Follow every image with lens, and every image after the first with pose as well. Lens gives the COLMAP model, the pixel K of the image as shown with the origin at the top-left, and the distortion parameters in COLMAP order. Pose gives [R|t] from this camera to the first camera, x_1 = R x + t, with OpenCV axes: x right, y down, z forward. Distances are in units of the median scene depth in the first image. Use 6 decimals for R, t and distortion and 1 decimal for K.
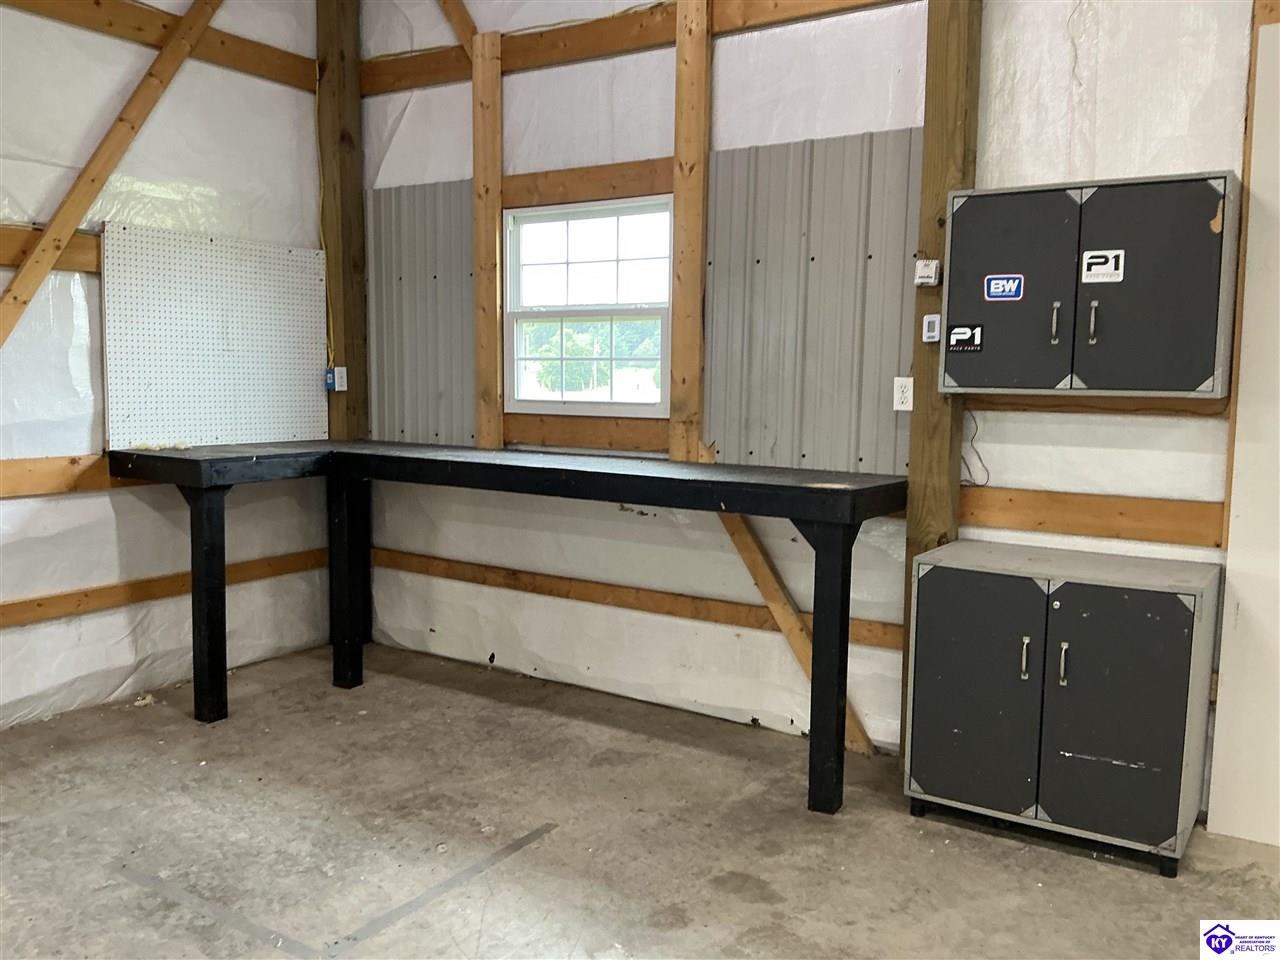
lens RADIAL K [[1045.7, 0, 640.0], [0, 1045.7, 480.0], [0, 0, 1]] dist [0.098912, -0.213203]
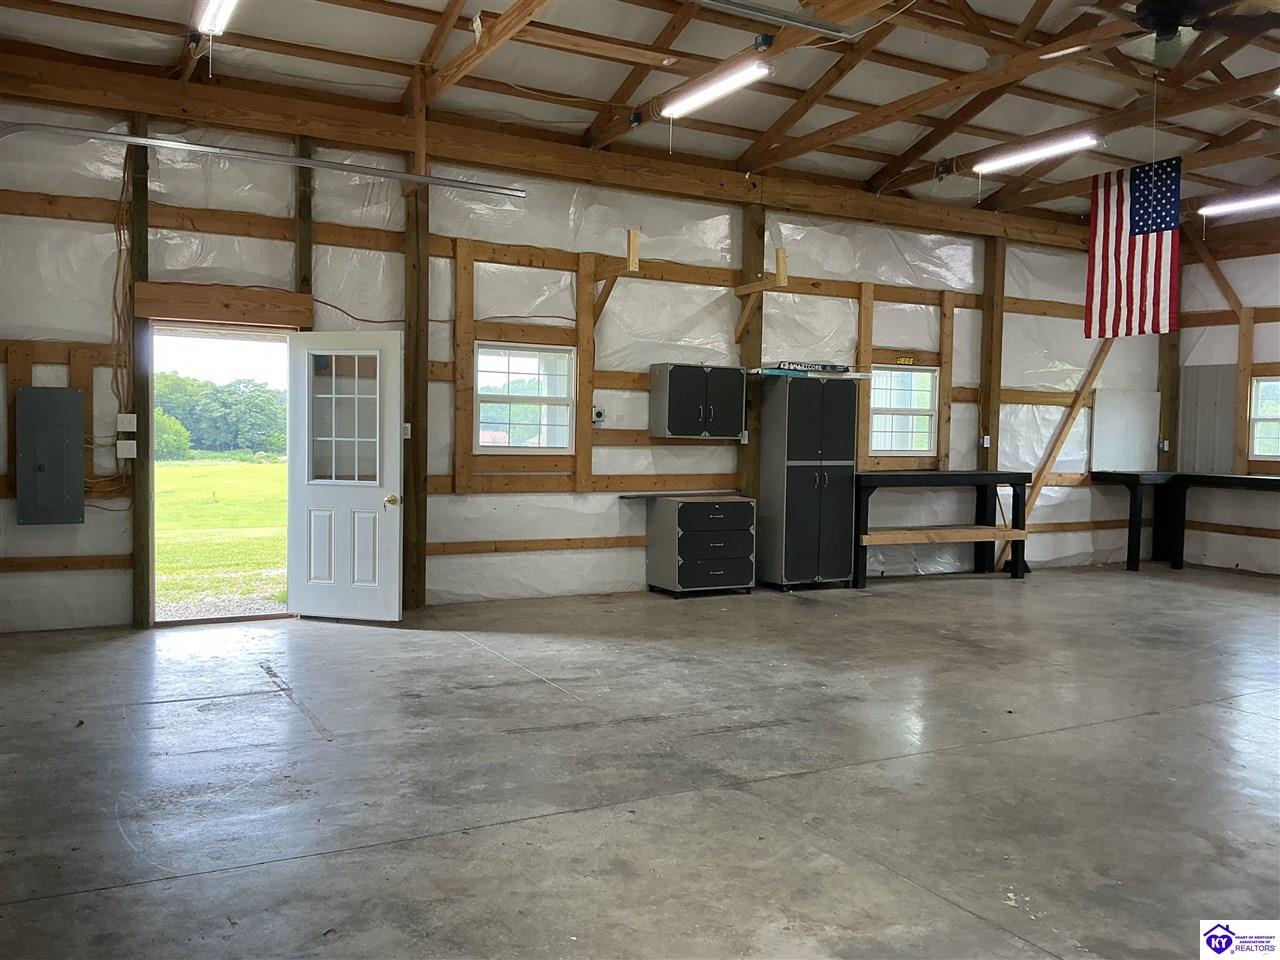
lens RADIAL K [[1067.0, 0, 640.0], [0, 1067.0, 480.0], [0, 0, 1]] dist [0.153936, -0.329093]
pose [[0.881218, 0.023415, -0.472129, -0.208682], [-0.053001, 0.997369, -0.049461, 0.197212], [0.469729, 0.068610, 0.880141, -2.040504]]
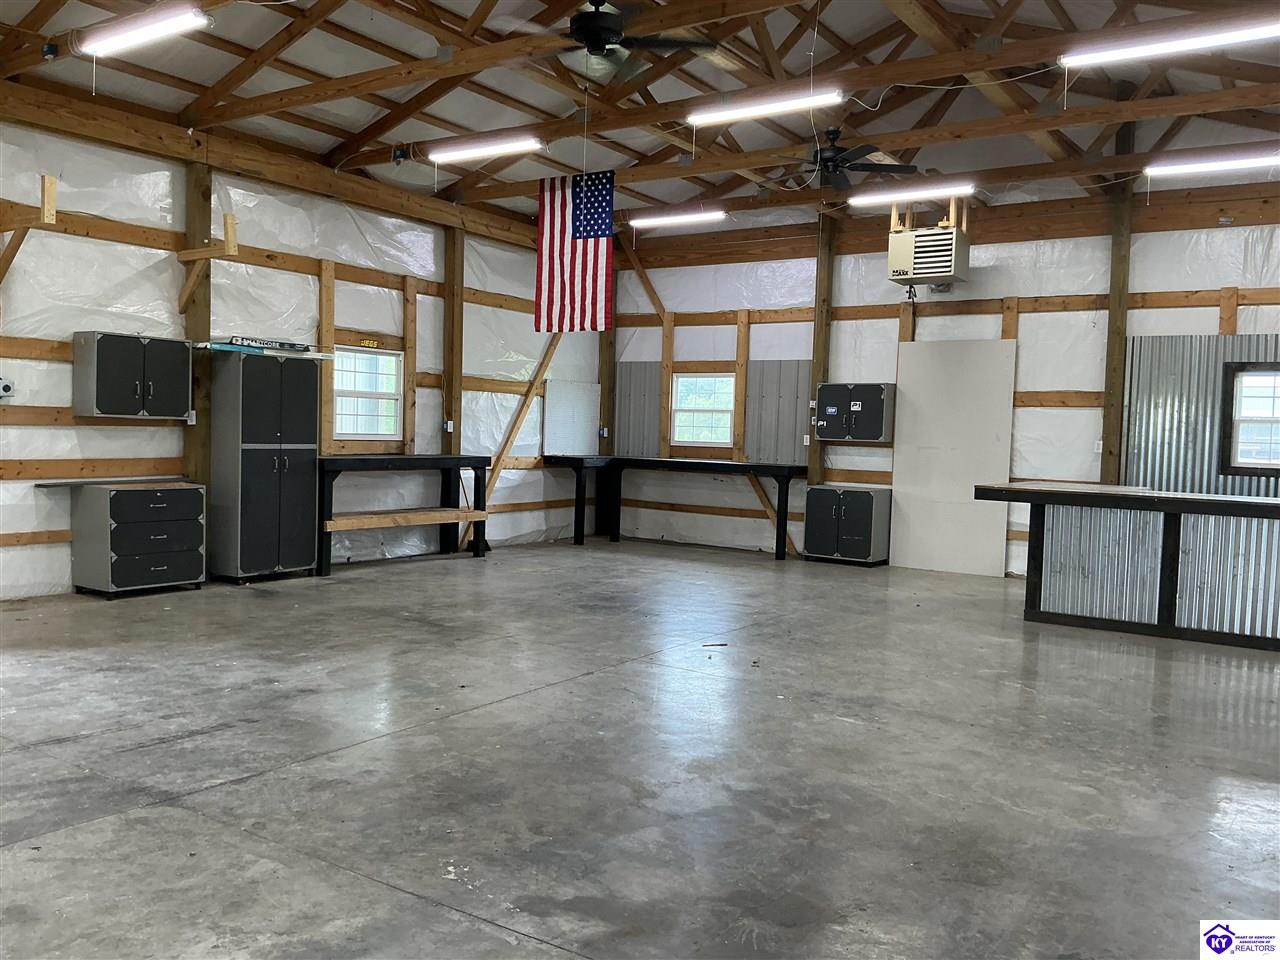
lens RADIAL K [[1067.0, 0, 640.0], [0, 1067.0, 480.0], [0, 0, 1]] dist [0.153936, -0.329093]
pose [[0.999734, 0.018044, -0.014382, -0.190012], [-0.018776, 0.998447, -0.052443, 0.196179], [0.013414, 0.052699, 0.998520, -2.016942]]
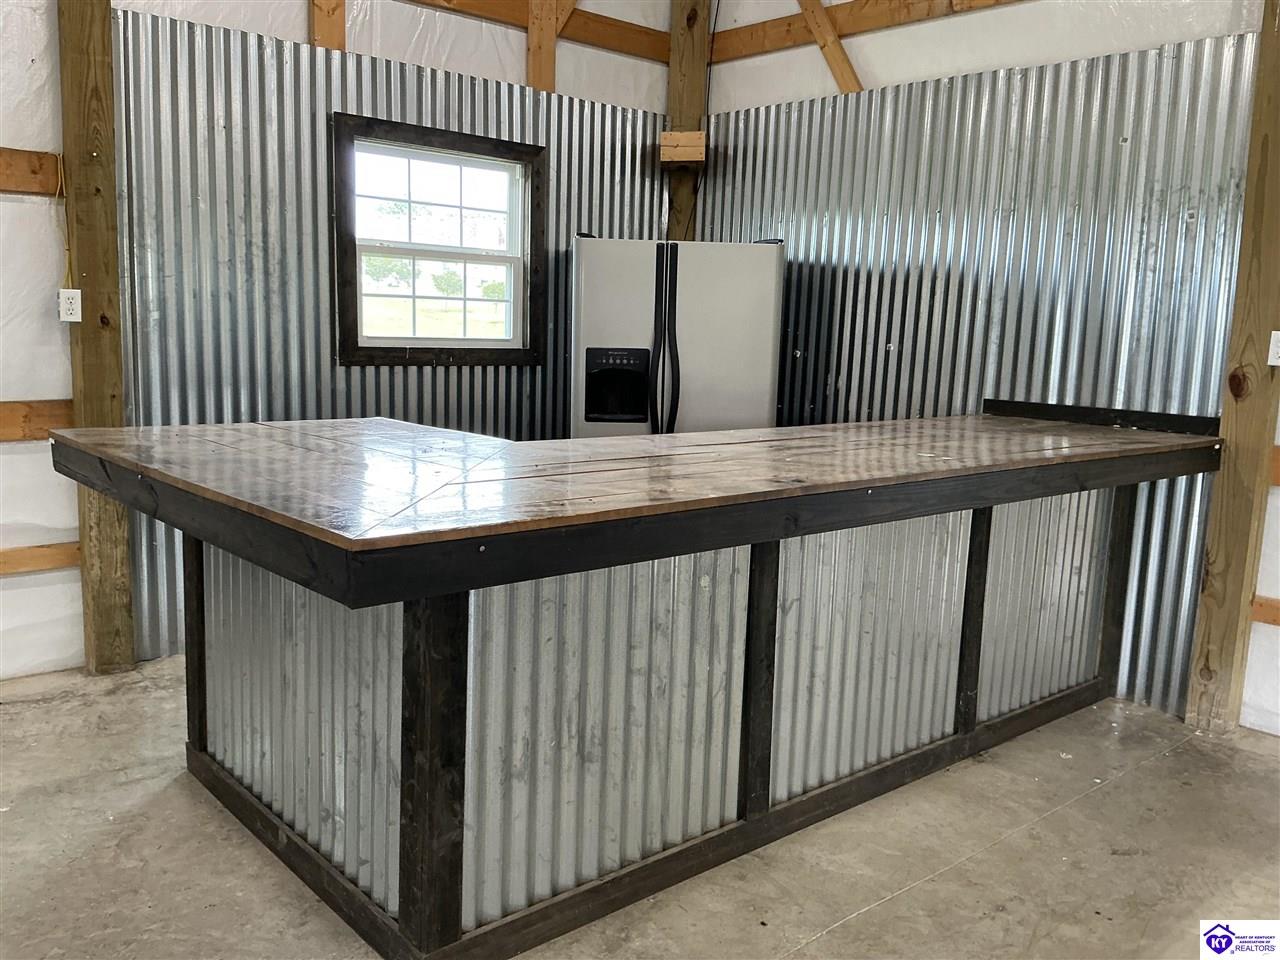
lens RADIAL K [[1067.0, 0, 640.0], [0, 1067.0, 480.0], [0, 0, 1]] dist [0.153936, -0.329093]
pose [[0.259582, -0.151503, 0.953763, 0.056437], [0.069751, 0.987979, 0.137955, 0.023095], [-0.963199, 0.030716, 0.267029, -0.233150]]
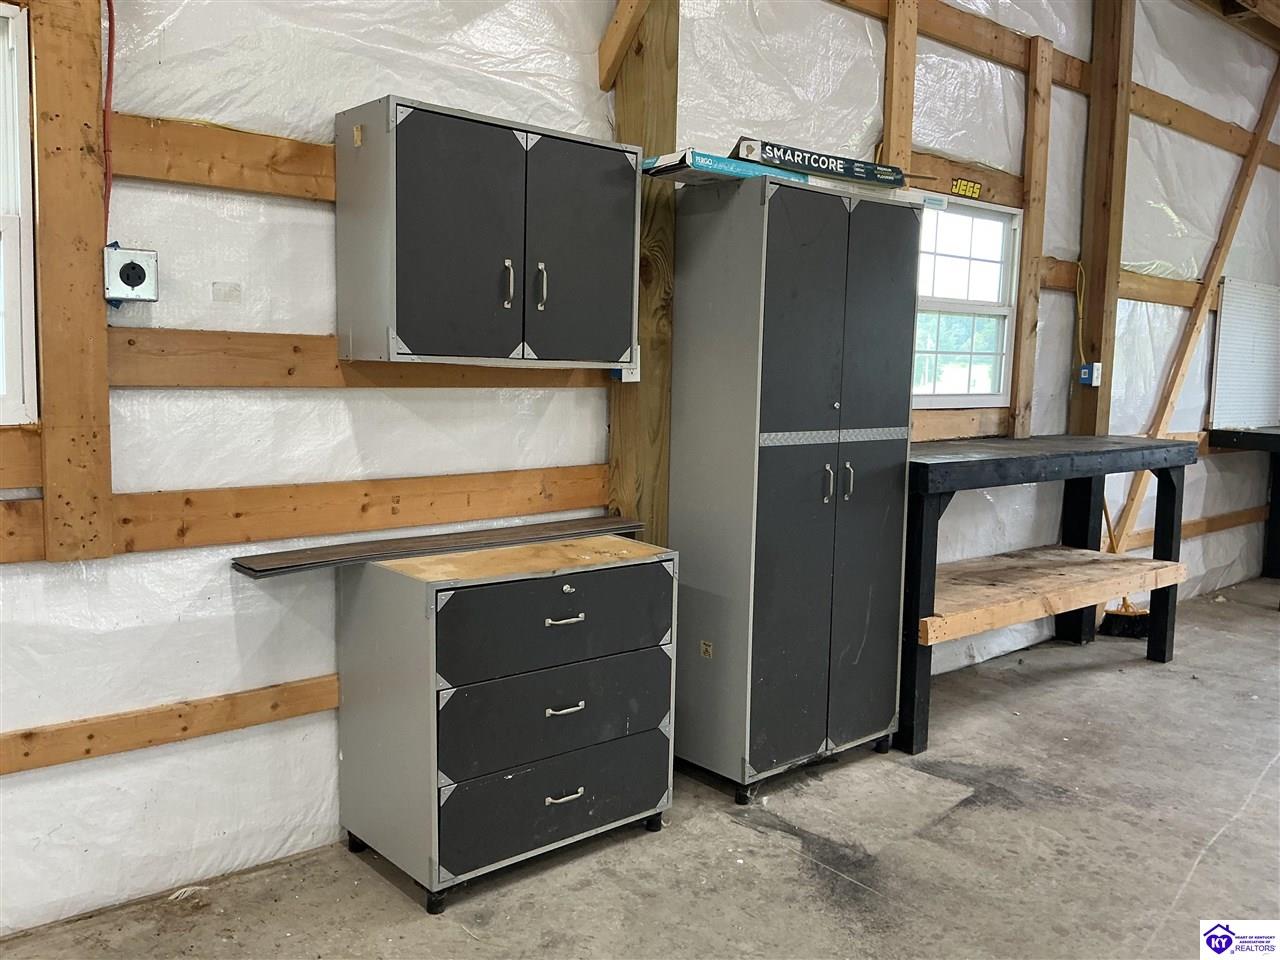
lens RADIAL K [[1067.0, 0, 640.0], [0, 1067.0, 480.0], [0, 0, 1]] dist [0.153936, -0.329093]
pose [[0.958990, 0.039756, -0.280638, -0.854077], [-0.038791, 0.999207, 0.008995, 0.061677], [0.280773, 0.002260, 0.959771, -0.705410]]
